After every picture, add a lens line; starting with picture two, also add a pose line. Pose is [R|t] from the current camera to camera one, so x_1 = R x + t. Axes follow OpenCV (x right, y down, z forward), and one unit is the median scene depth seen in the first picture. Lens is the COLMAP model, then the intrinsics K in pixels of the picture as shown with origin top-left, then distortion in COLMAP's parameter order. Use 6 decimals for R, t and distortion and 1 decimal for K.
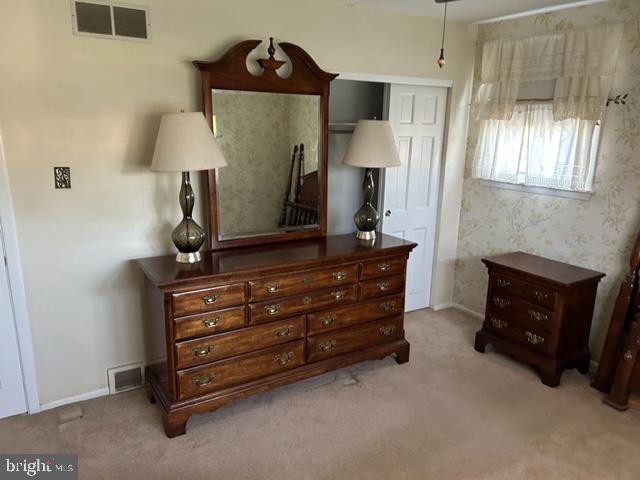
lens RADIAL K [[488.9, 0, 320.2], [0, 488.9, 241.9], [0, 0, 1]] dist [0.033517, -0.005597]
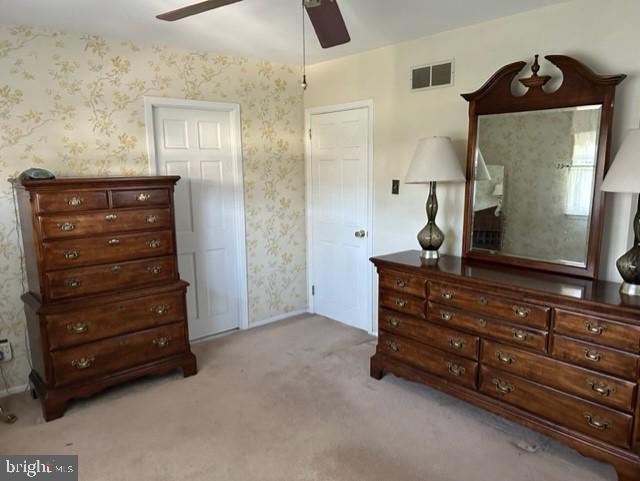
lens RADIAL K [[484.0, 0, 320.6], [0, 484.0, 242.8], [0, 0, 1]] dist [0.046700, -0.052387]
pose [[0.144249, 0.141553, -0.979365, 0.838656], [-0.220417, 0.969447, 0.107654, -0.065889], [0.964681, 0.200340, 0.171042, 0.500163]]
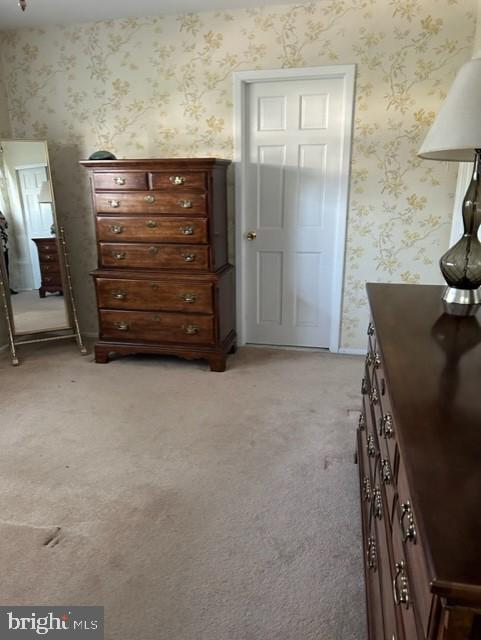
lens RADIAL K [[484.0, 0, 237.3], [0, 484.0, 324.5], [0, 0, 1]] dist [0.046700, -0.052387]
pose [[-0.711636, 0.189339, -0.676554, 0.394631], [-0.171832, 0.886843, 0.428933, -0.162226], [0.681211, 0.421498, -0.598575, 1.153955]]
